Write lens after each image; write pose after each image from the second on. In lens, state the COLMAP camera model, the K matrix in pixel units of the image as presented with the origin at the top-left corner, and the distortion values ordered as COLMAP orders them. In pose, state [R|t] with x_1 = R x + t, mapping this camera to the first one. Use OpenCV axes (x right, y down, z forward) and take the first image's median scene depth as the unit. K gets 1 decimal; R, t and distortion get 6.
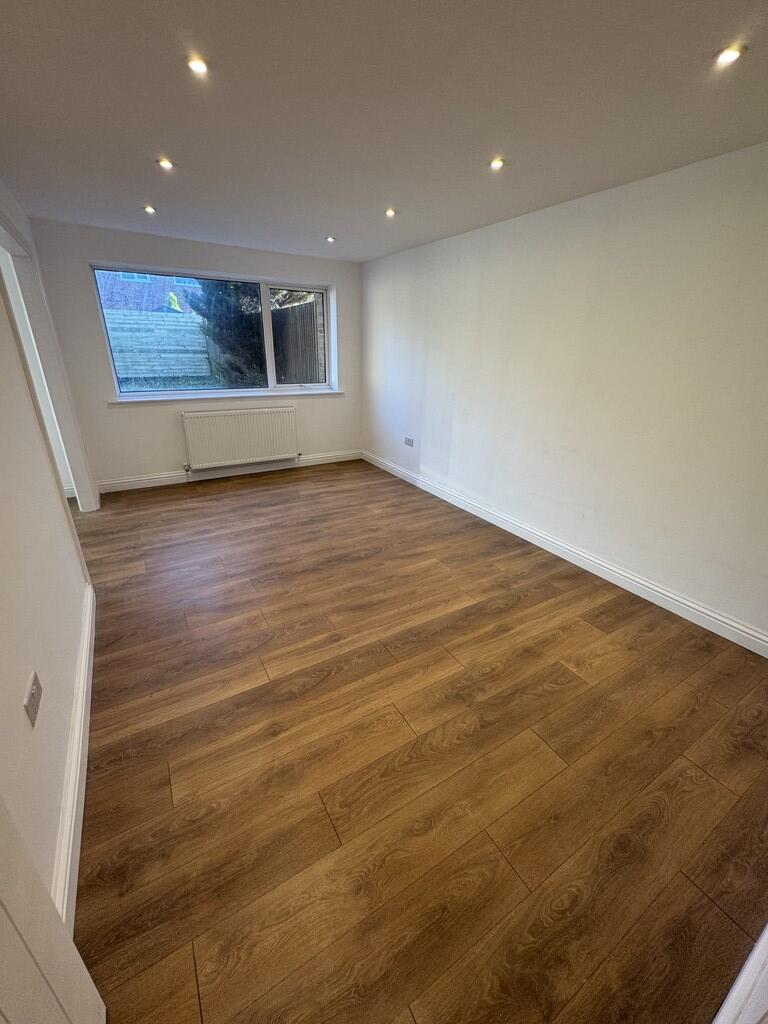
lens RADIAL K [[408.8, 0, 384.0], [0, 408.8, 512.0], [0, 0, 1]] dist [-0.008461, -0.000122]
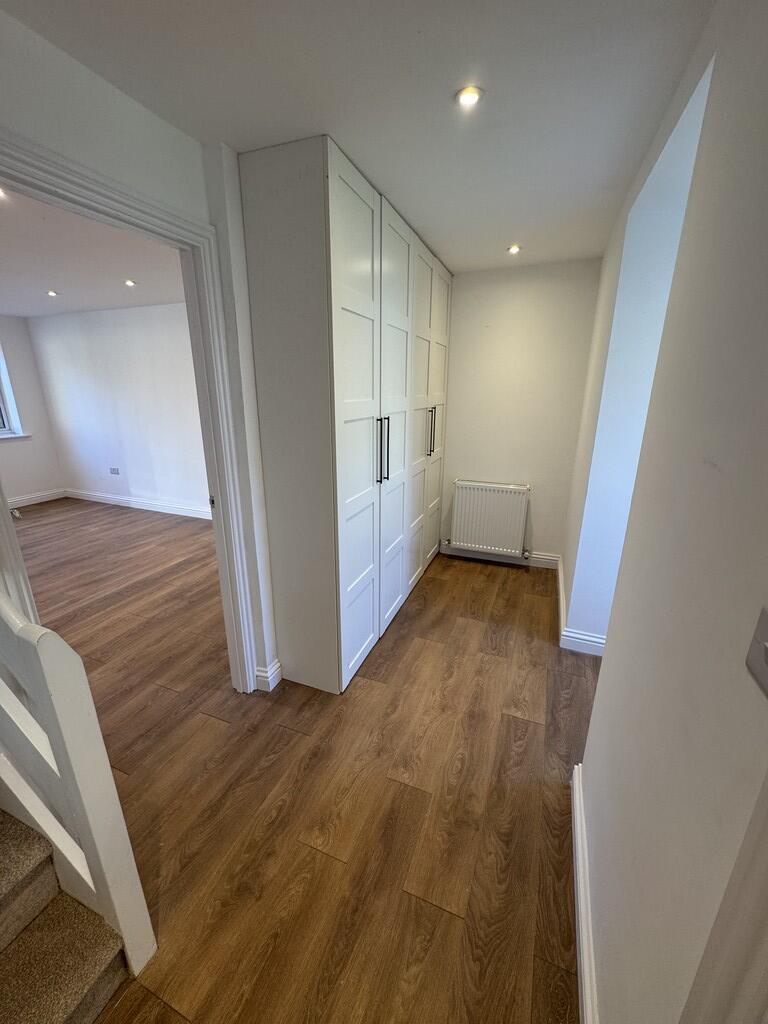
lens RADIAL K [[408.8, 0, 384.0], [0, 408.8, 512.0], [0, 0, 1]] dist [-0.008461, -0.000122]
pose [[0.800854, -0.192583, 0.567049, -0.004268], [0.238746, 0.971054, -0.007394, 0.209908], [-0.549212, 0.141302, 0.823651, -0.550603]]
